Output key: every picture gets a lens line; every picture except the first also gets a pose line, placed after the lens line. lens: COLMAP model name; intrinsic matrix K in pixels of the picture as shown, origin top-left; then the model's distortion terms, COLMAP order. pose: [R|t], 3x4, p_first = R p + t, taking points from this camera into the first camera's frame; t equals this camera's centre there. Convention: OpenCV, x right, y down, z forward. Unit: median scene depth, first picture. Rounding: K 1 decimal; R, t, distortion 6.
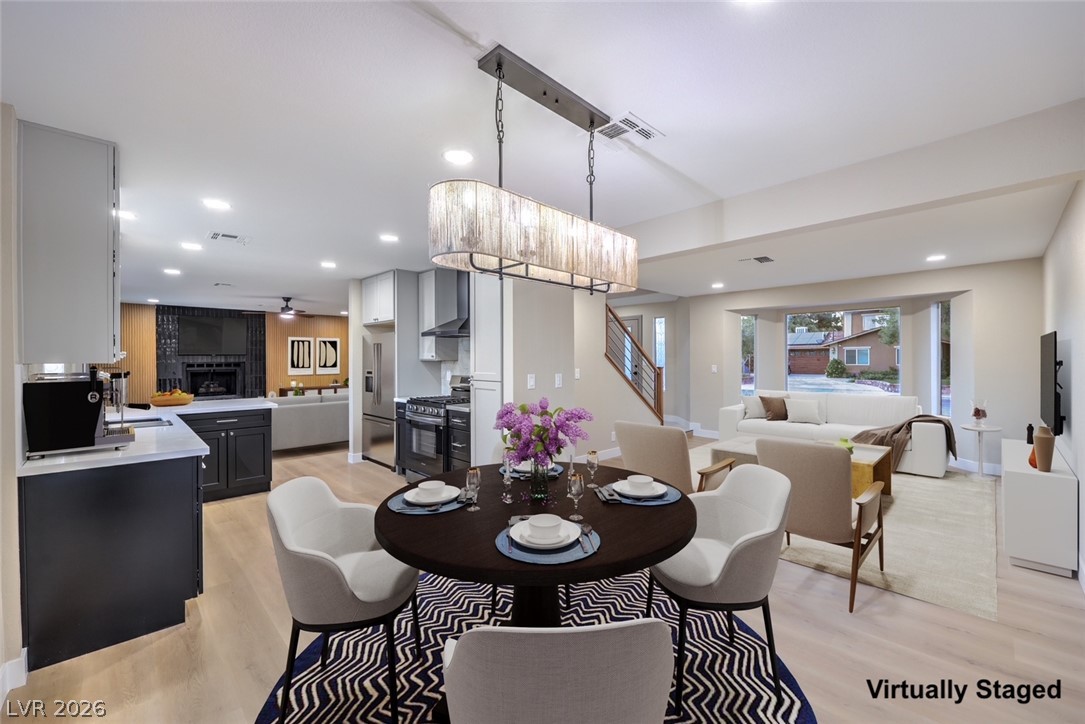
lens RADIAL K [[438.2, 0, 542.6], [0, 438.2, 345.6], [0, 0, 1]] dist [-0.000668, -0.000019]
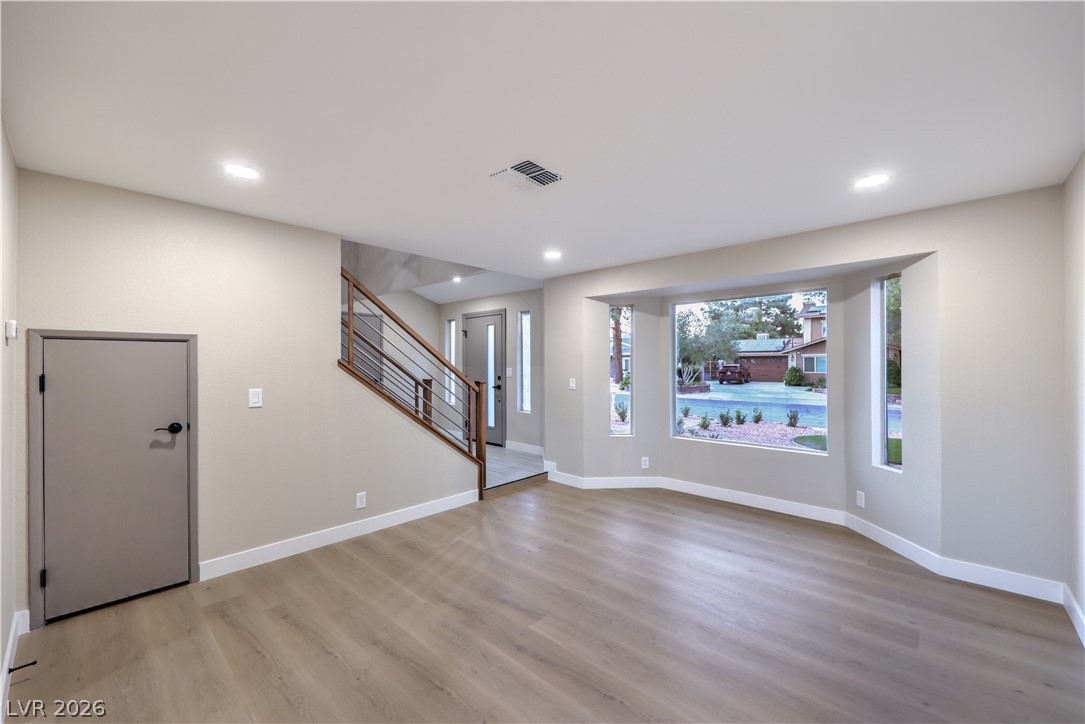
lens RADIAL K [[438.2, 0, 541.8], [0, 438.2, 352.9], [0, 0, 1]] dist [-0.000564, -0.000031]
pose [[0.998591, 0.005119, 0.052821, 0.071149], [-0.005278, 0.999982, 0.002880, 0.000721], [-0.052805, -0.003154, 0.998600, 0.074286]]
